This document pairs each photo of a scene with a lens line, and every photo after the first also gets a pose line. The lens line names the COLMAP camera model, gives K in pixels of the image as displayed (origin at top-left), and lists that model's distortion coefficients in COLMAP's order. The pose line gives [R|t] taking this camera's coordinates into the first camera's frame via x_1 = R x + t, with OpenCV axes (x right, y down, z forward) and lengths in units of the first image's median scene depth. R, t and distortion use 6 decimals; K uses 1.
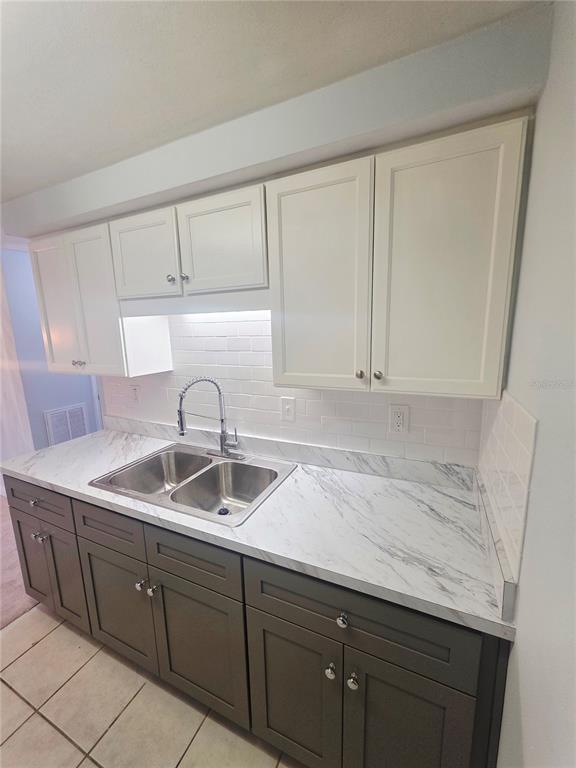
lens RADIAL K [[305.1, 0, 288.0], [0, 305.1, 384.0], [0, 0, 1]] dist [0.001685, 0.000184]
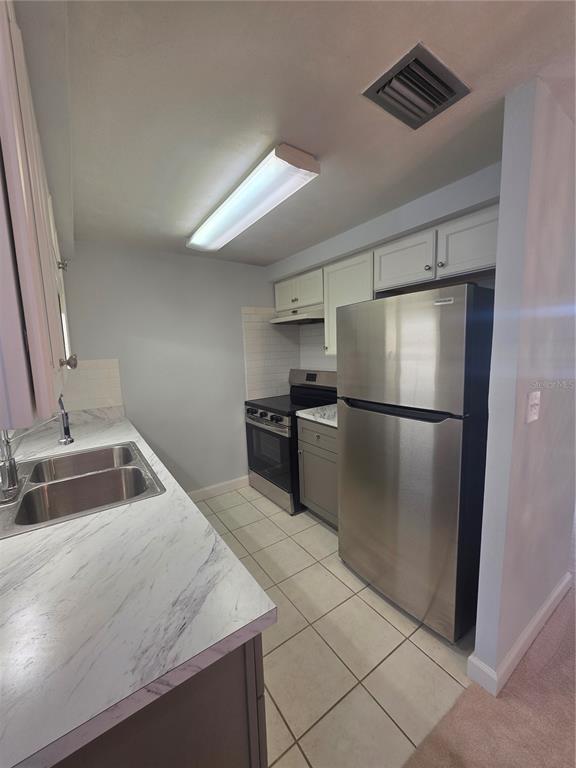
lens RADIAL K [[305.1, 0, 288.0], [0, 305.1, 384.0], [0, 0, 1]] dist [0.001685, 0.000184]
pose [[-0.861269, -0.015576, 0.507910, -1.256178], [0.134782, 0.956727, 0.257891, -0.118177], [-0.489948, 0.290571, -0.821900, 1.323093]]
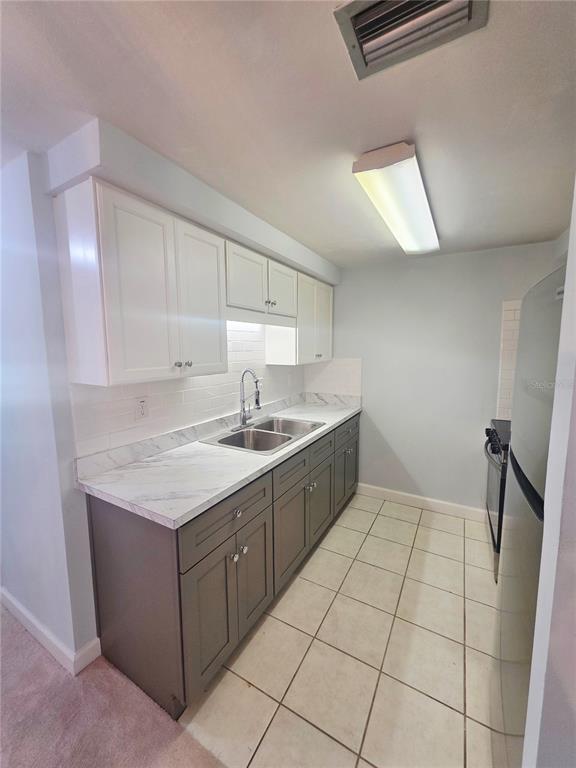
lens RADIAL K [[305.0, 0, 289.5], [0, 305.0, 380.8], [0, 0, 1]] dist [0.000805, 0.000142]
pose [[0.086780, -0.089815, 0.992171, -1.676732], [0.176041, 0.981638, 0.073465, -0.036833], [-0.980550, 0.168288, 0.100997, 0.688486]]
